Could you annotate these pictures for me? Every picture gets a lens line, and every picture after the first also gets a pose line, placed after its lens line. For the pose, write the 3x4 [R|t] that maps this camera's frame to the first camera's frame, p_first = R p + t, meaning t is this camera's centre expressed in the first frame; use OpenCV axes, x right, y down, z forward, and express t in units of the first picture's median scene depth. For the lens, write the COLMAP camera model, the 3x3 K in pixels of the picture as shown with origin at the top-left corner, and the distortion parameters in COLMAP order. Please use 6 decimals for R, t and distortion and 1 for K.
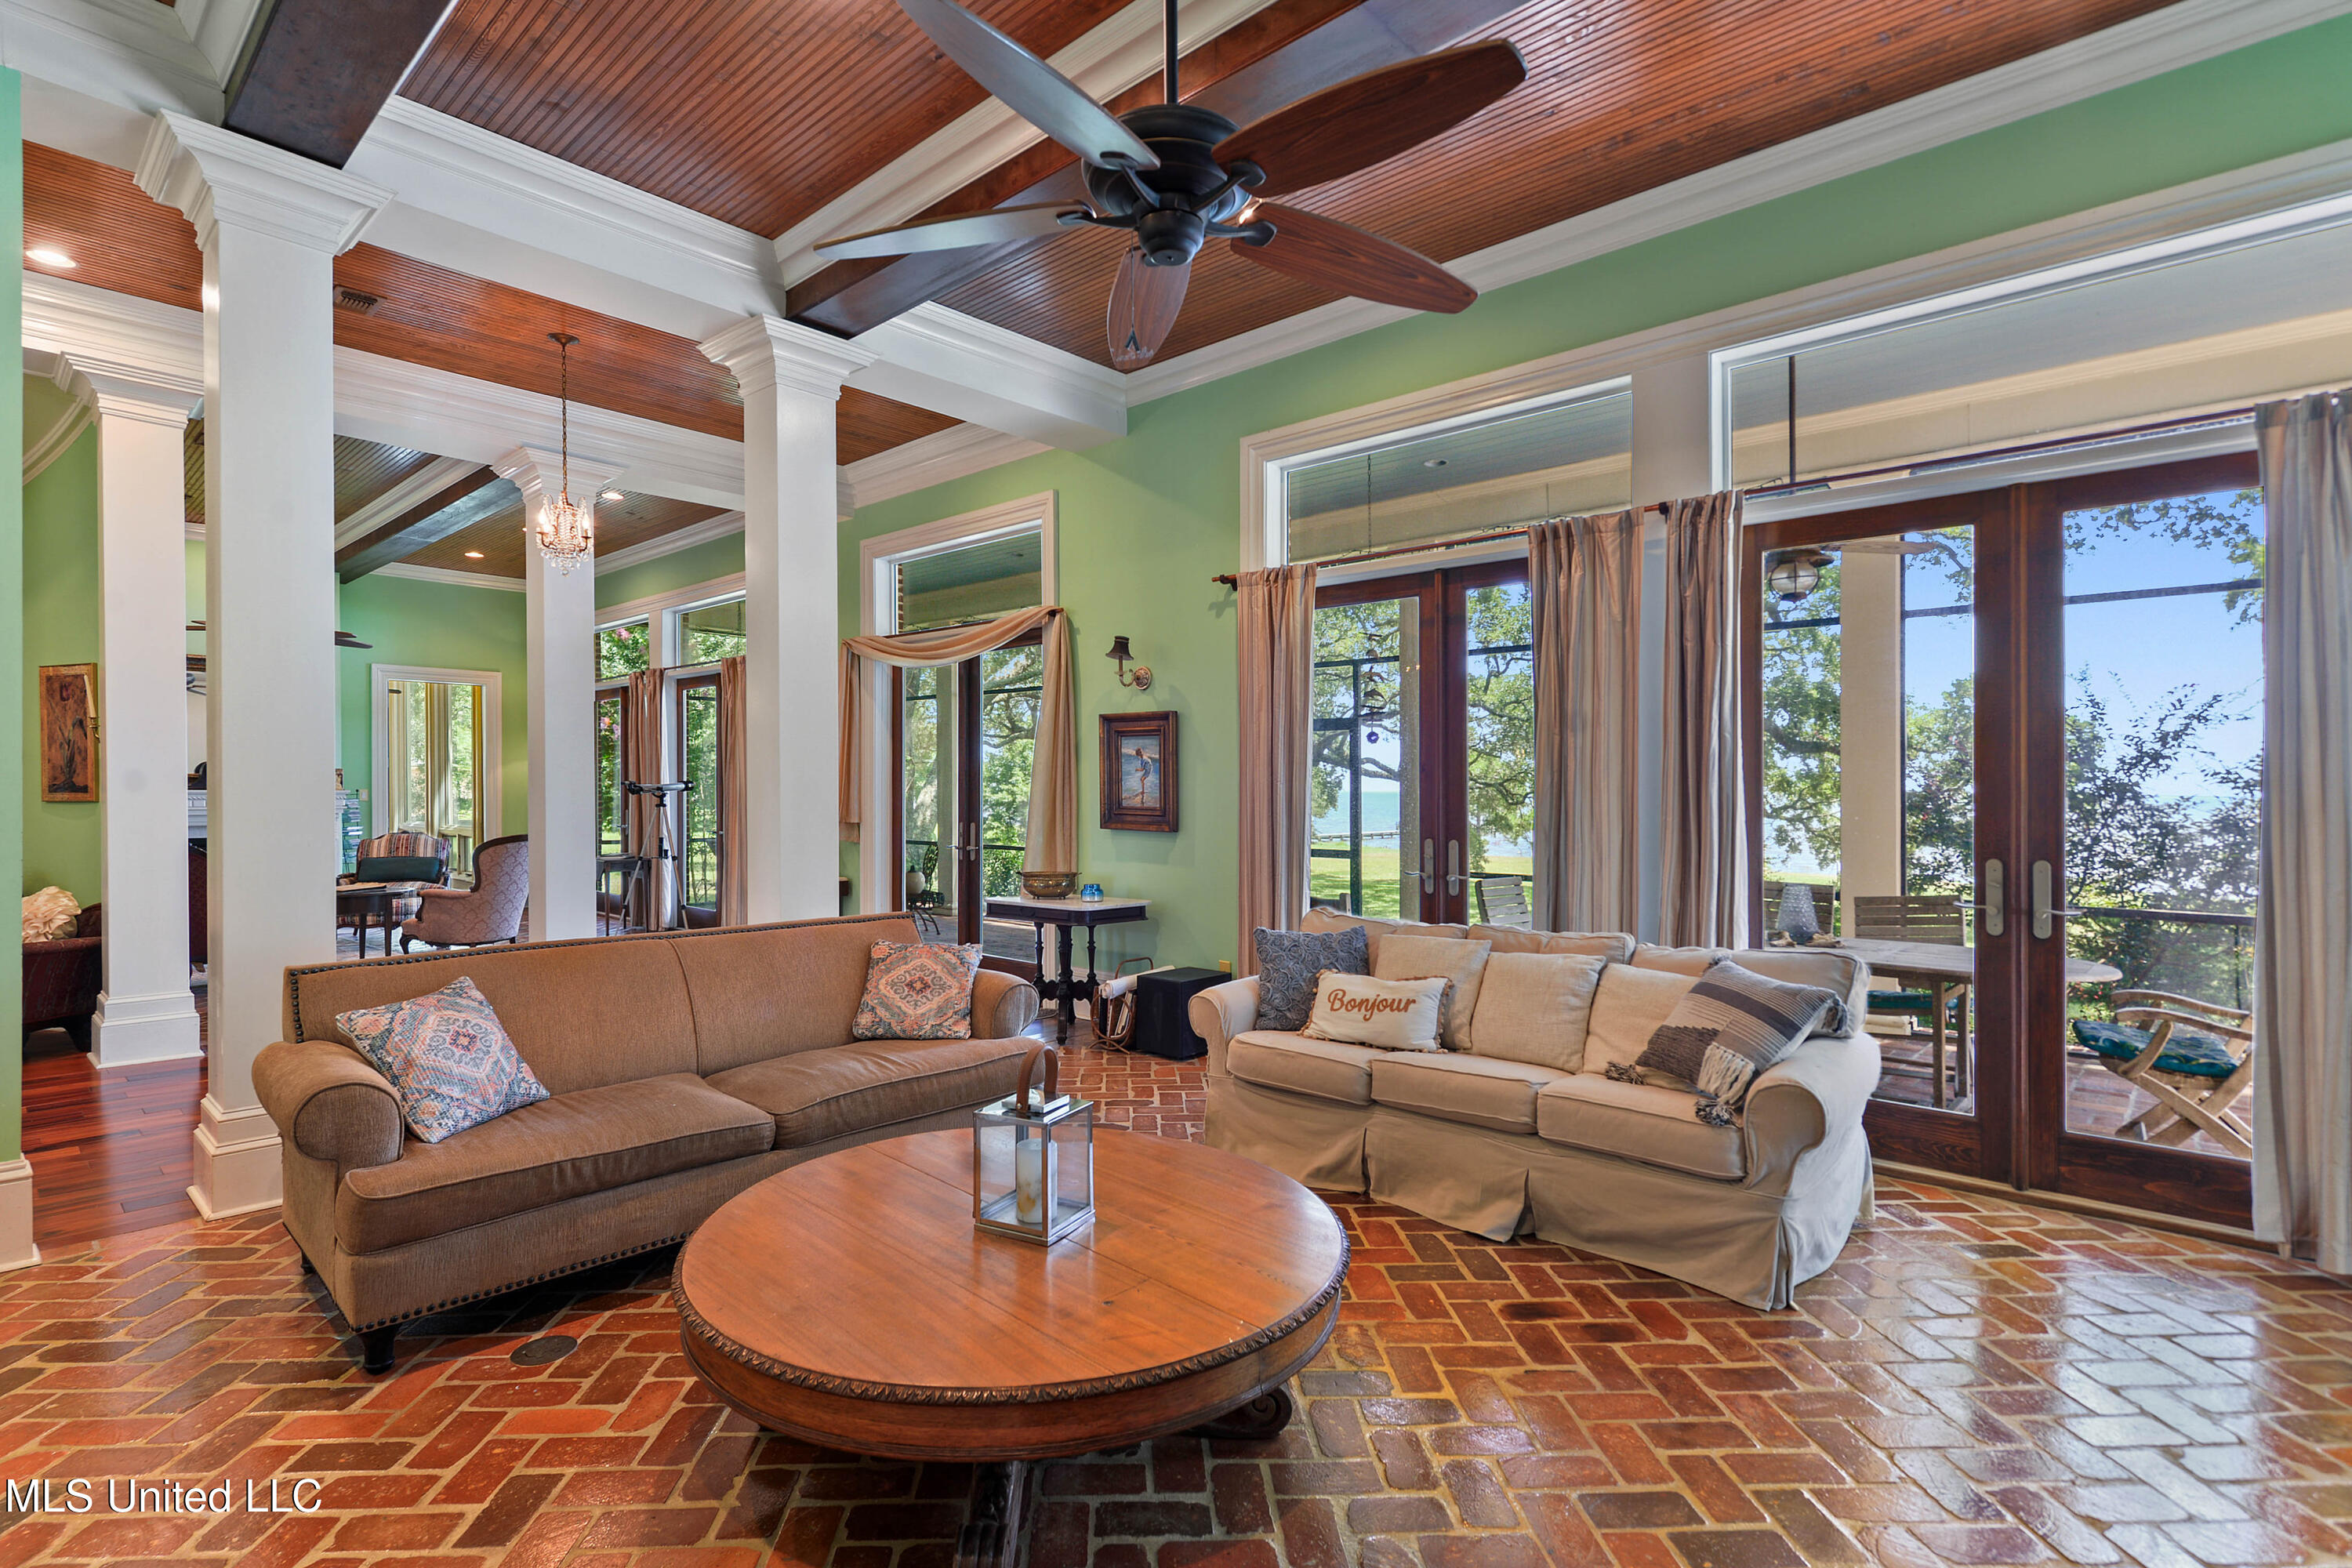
lens RADIAL K [[1109.4, 0, 1169.7], [0, 1109.4, 790.7], [0, 0, 1]] dist [0.005907, -0.001166]
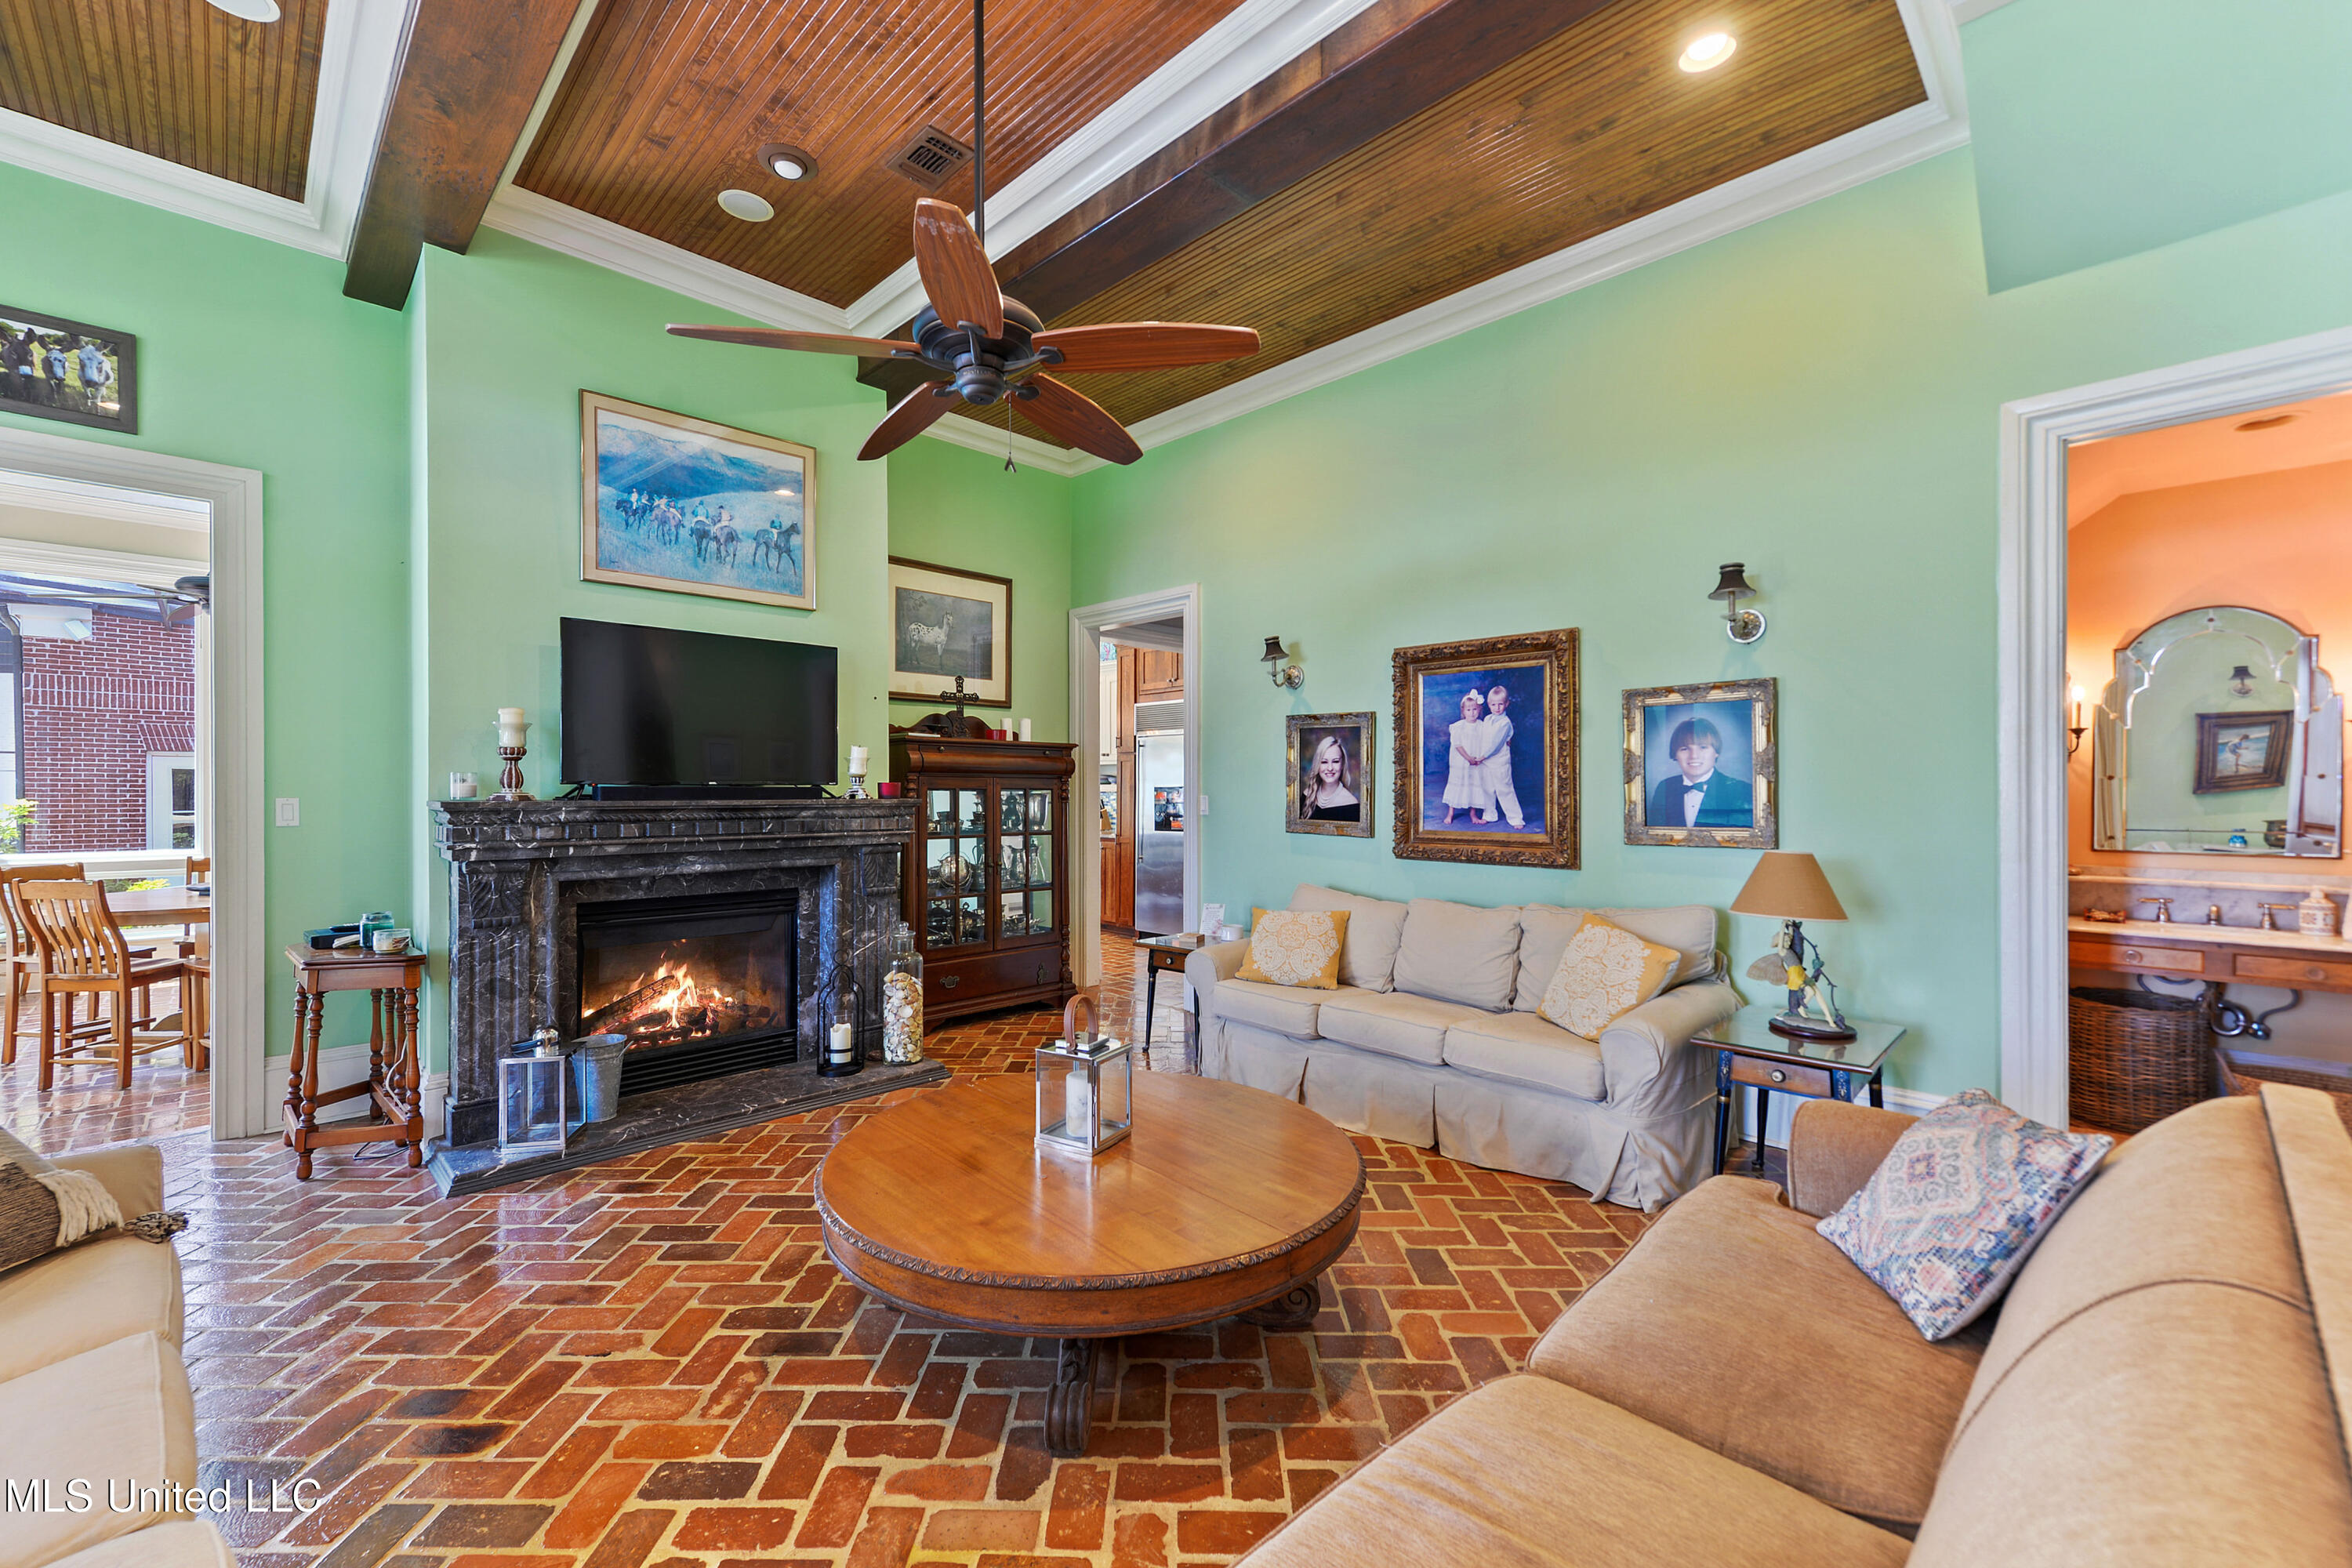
lens RADIAL K [[956.1, 0, 1175.8], [0, 956.1, 789.0], [0, 0, 1]] dist [0.005515, -0.000151]
pose [[-0.999367, -0.003038, 0.035456, -0.233383], [-0.003238, 0.999979, -0.005593, 0.002590], [-0.035438, -0.005704, -0.999356, 1.861772]]
